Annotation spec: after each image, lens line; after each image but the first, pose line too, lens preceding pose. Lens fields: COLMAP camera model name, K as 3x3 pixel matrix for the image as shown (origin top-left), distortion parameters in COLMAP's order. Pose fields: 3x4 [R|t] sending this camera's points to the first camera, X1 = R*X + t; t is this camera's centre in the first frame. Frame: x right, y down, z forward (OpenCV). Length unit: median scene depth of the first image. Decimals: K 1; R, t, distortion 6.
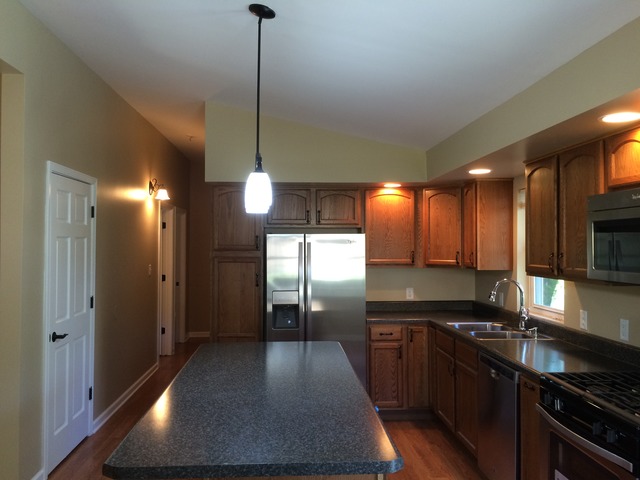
lens RADIAL K [[543.1, 0, 320.0], [0, 543.1, 240.0], [0, 0, 1]] dist [0.079152, -0.109604]
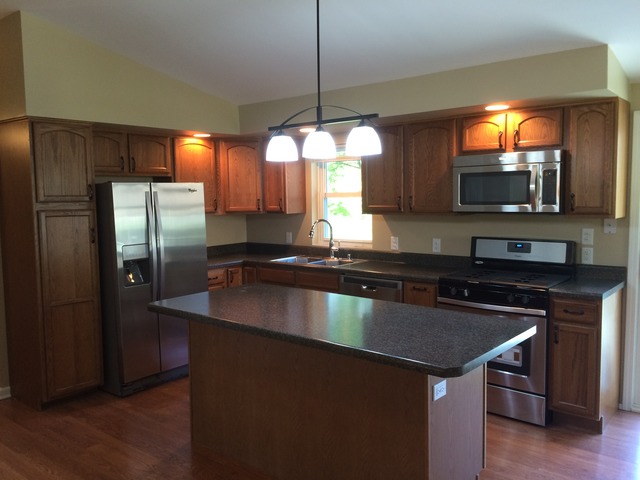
lens RADIAL K [[543.1, 0, 320.0], [0, 543.1, 240.0], [0, 0, 1]] dist [0.079152, -0.109604]
pose [[0.686957, -0.074234, 0.722897, -0.502573], [0.009895, 0.995632, 0.092839, 0.002674], [-0.726631, -0.056623, 0.684691, 0.132730]]
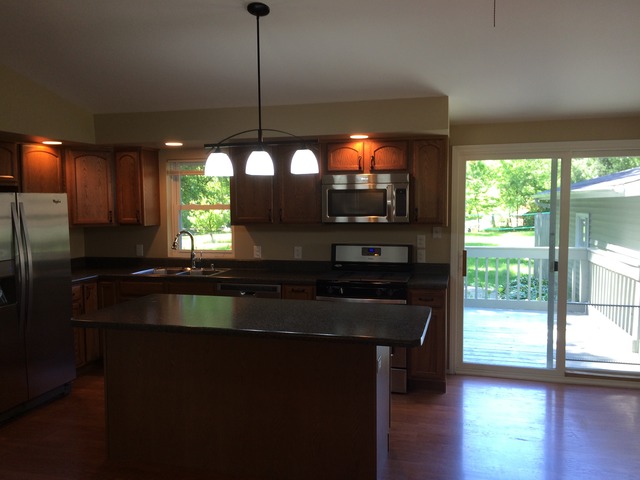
lens RADIAL K [[543.1, 0, 320.0], [0, 543.1, 240.0], [0, 0, 1]] dist [0.079152, -0.109604]
pose [[0.316311, -0.067245, 0.946269, -0.684659], [-0.000566, 0.997471, 0.071073, 0.001305], [-0.948655, -0.023017, 0.315473, 0.262482]]
